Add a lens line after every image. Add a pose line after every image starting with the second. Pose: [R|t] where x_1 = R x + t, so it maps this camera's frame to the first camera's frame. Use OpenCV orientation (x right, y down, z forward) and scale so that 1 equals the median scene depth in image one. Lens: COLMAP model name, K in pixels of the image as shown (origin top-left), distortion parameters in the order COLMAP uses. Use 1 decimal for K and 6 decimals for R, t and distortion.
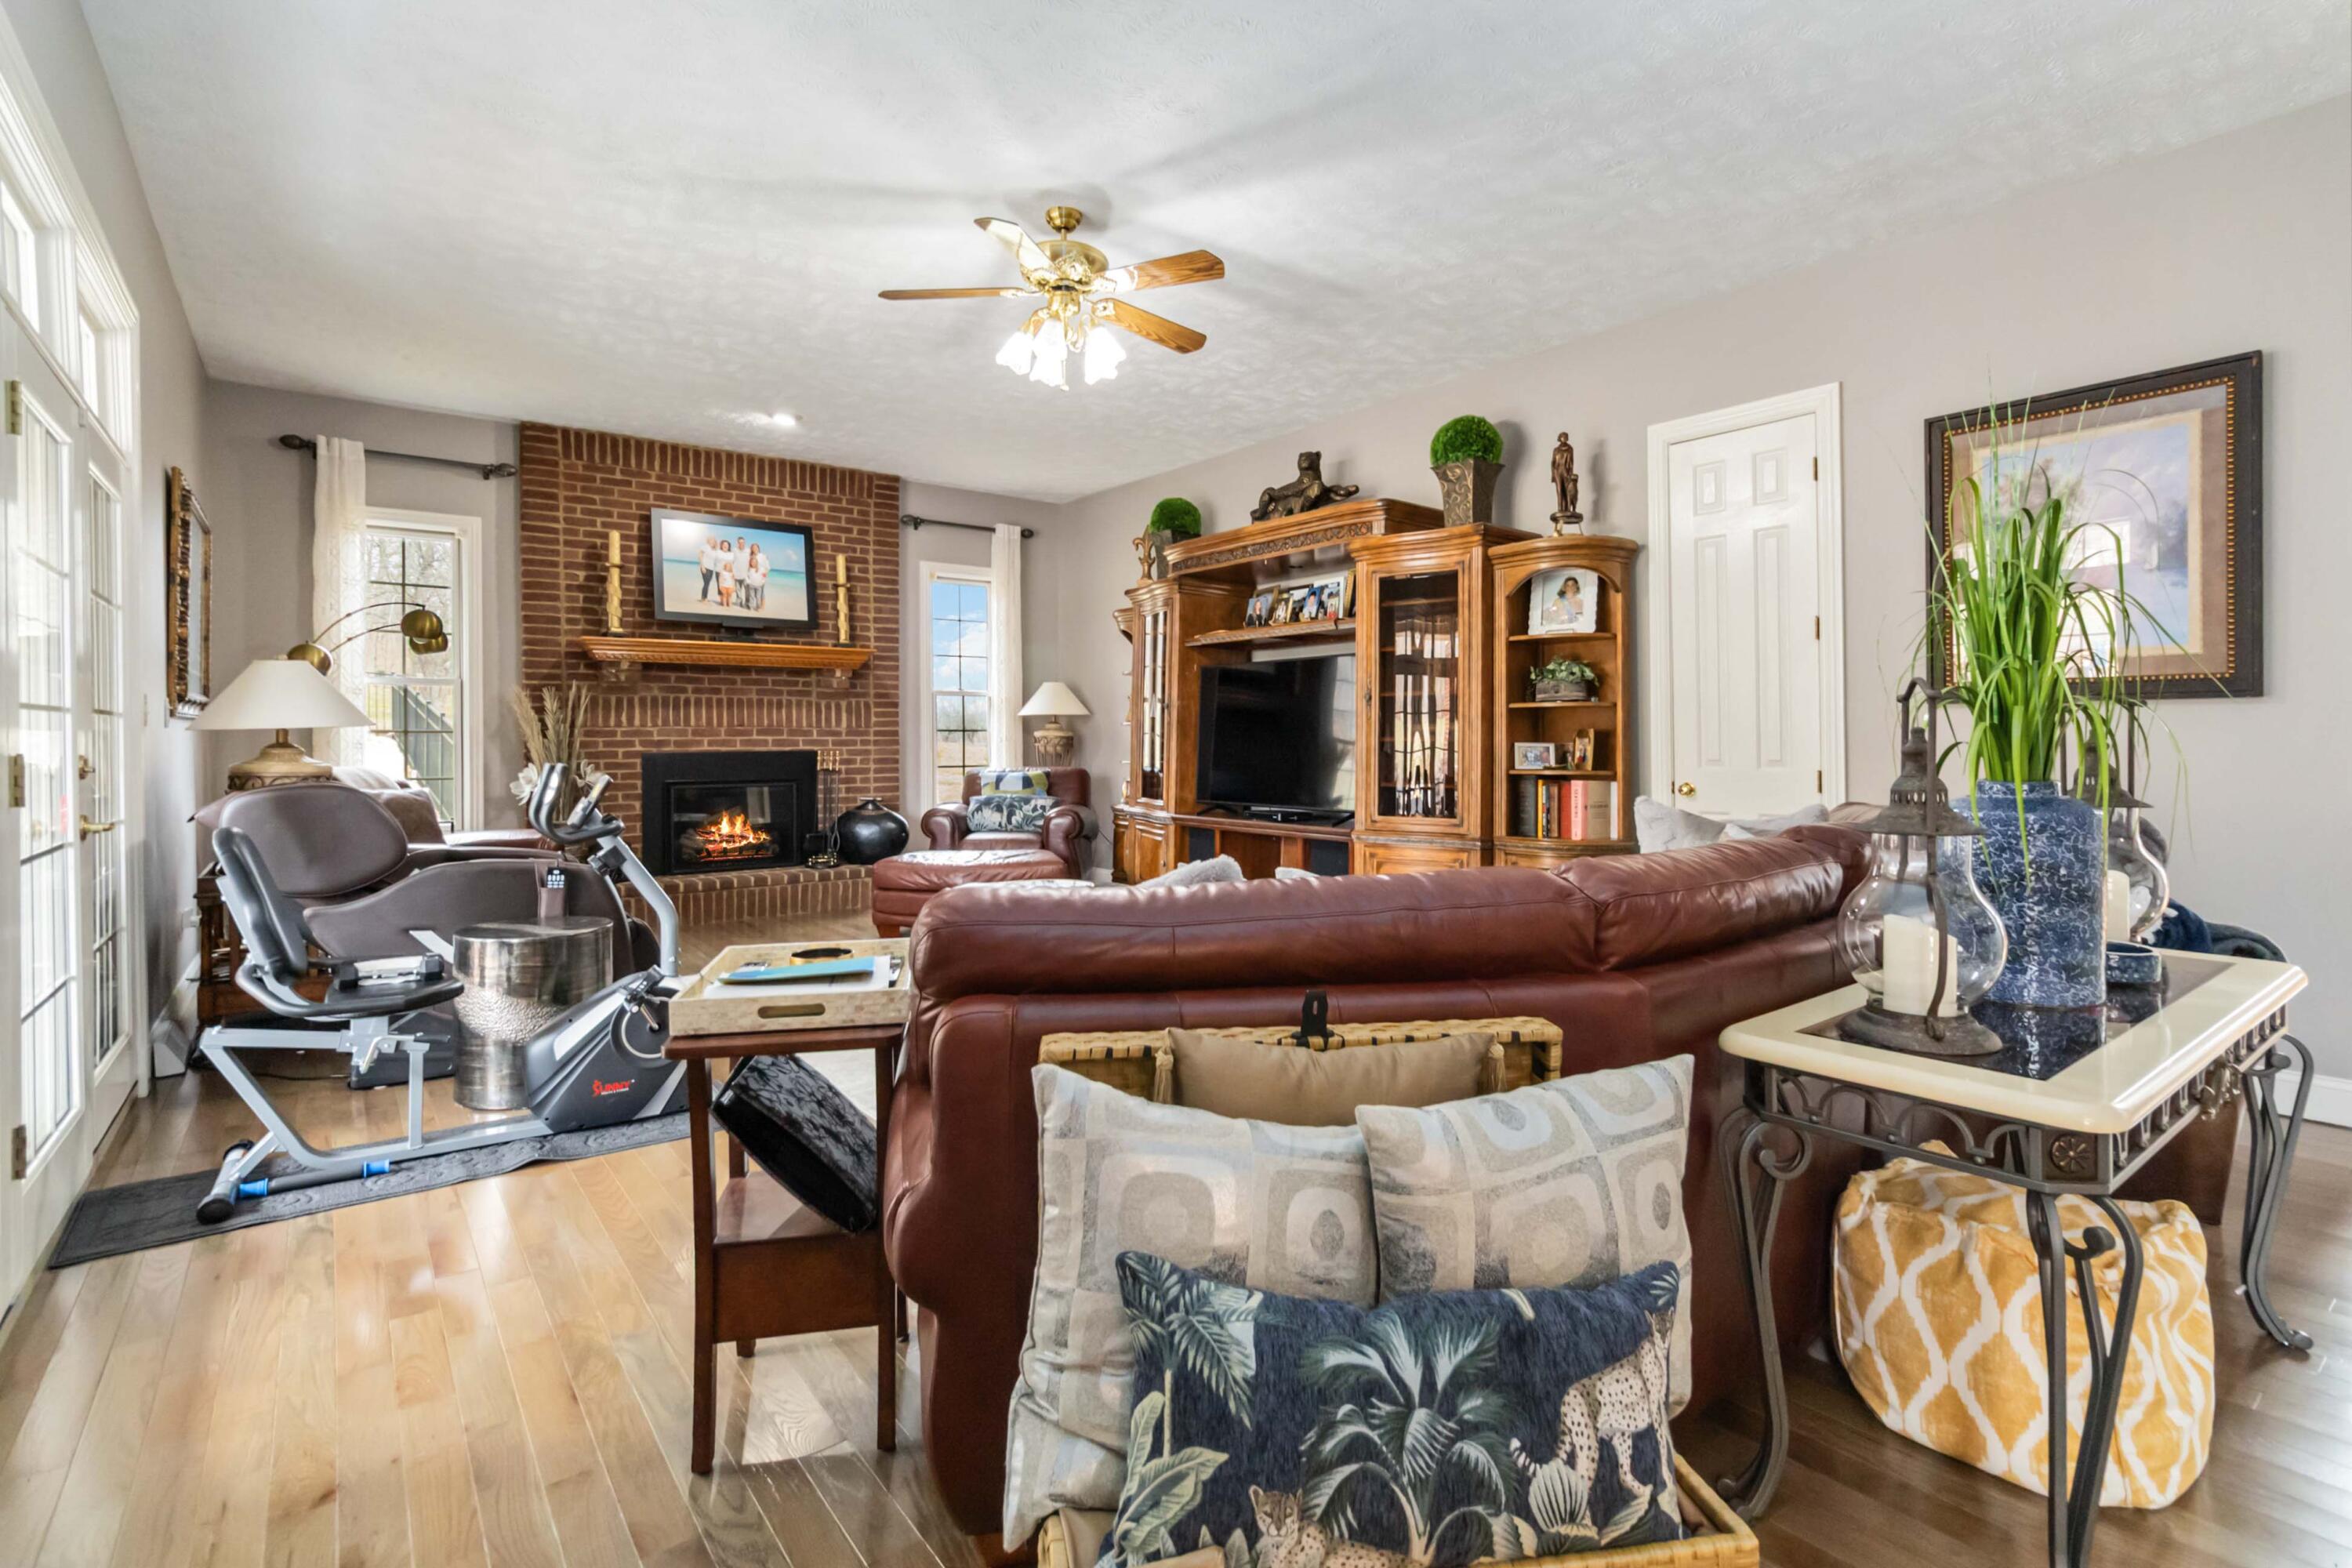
lens RADIAL K [[1130.4, 0, 1185.9], [0, 1130.4, 764.3], [0, 0, 1]] dist [0.004346, -0.000306]
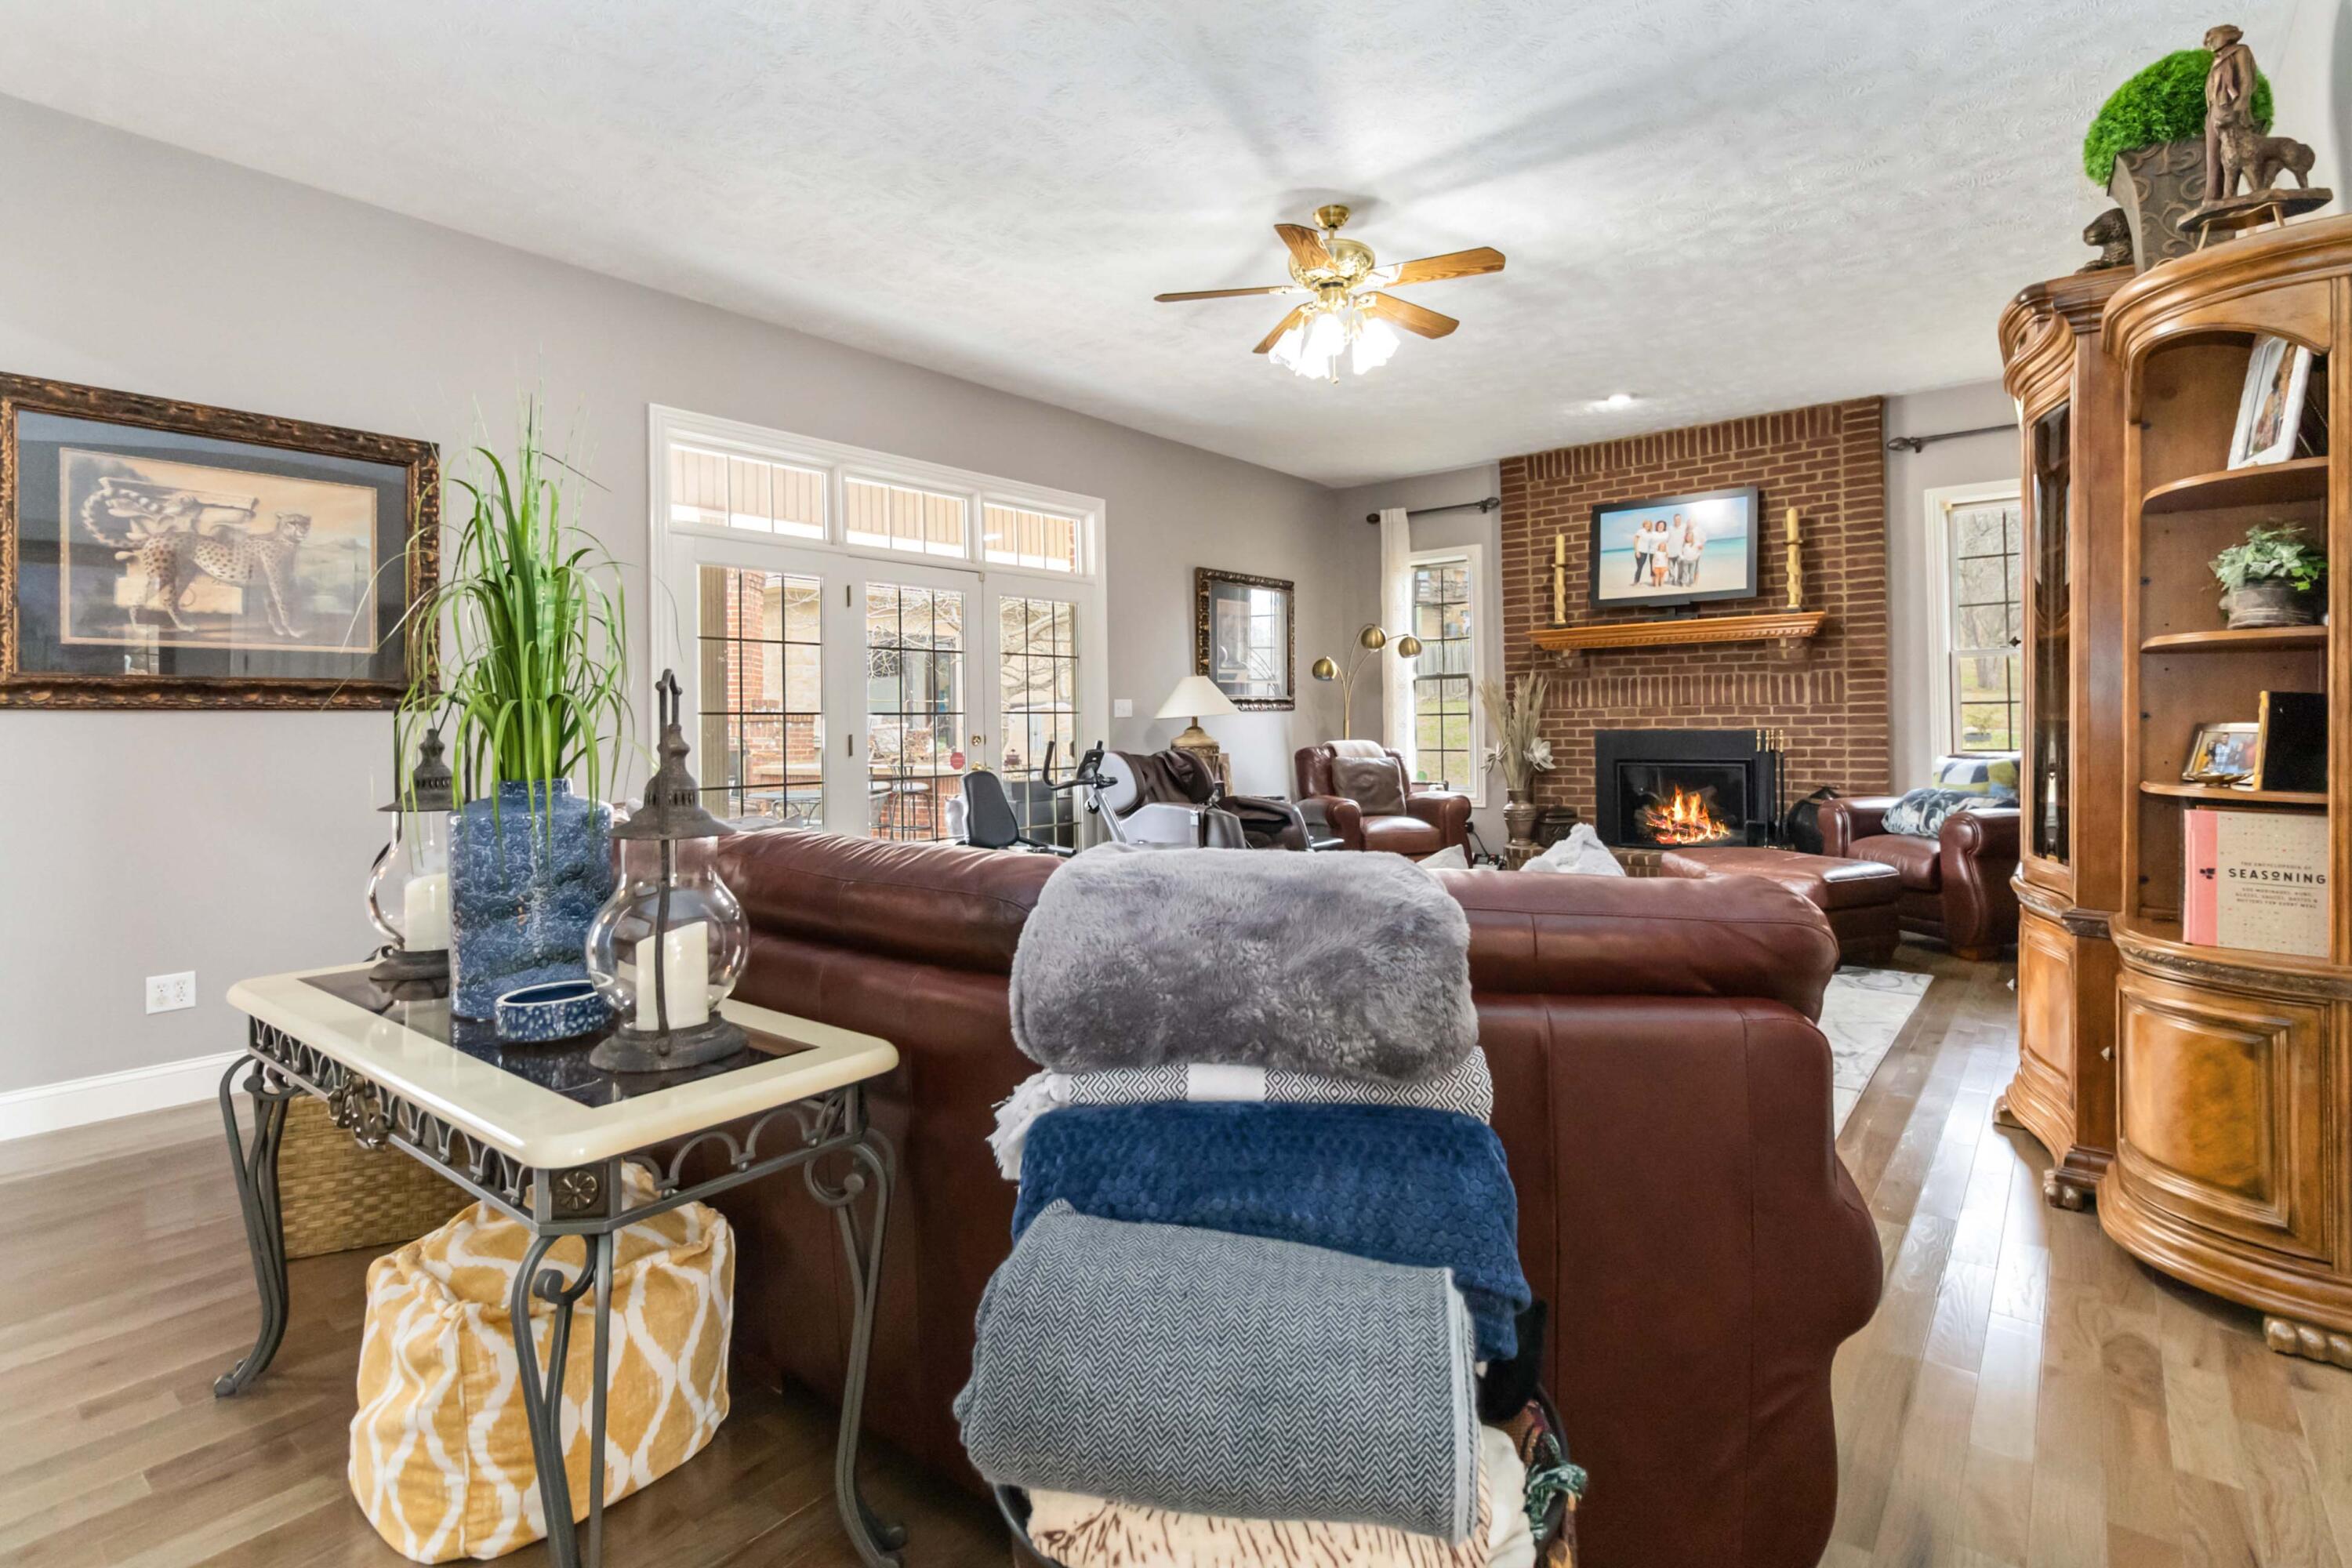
lens RADIAL K [[1130.4, 0, 1192.1], [0, 1130.4, 728.5], [0, 0, 1]] dist [0.004346, -0.000306]
pose [[0.228232, 0.002987, -0.973602, 0.473551], [-0.009739, 0.999952, 0.000785, -0.009587], [0.973558, 0.009303, 0.228250, 0.359575]]
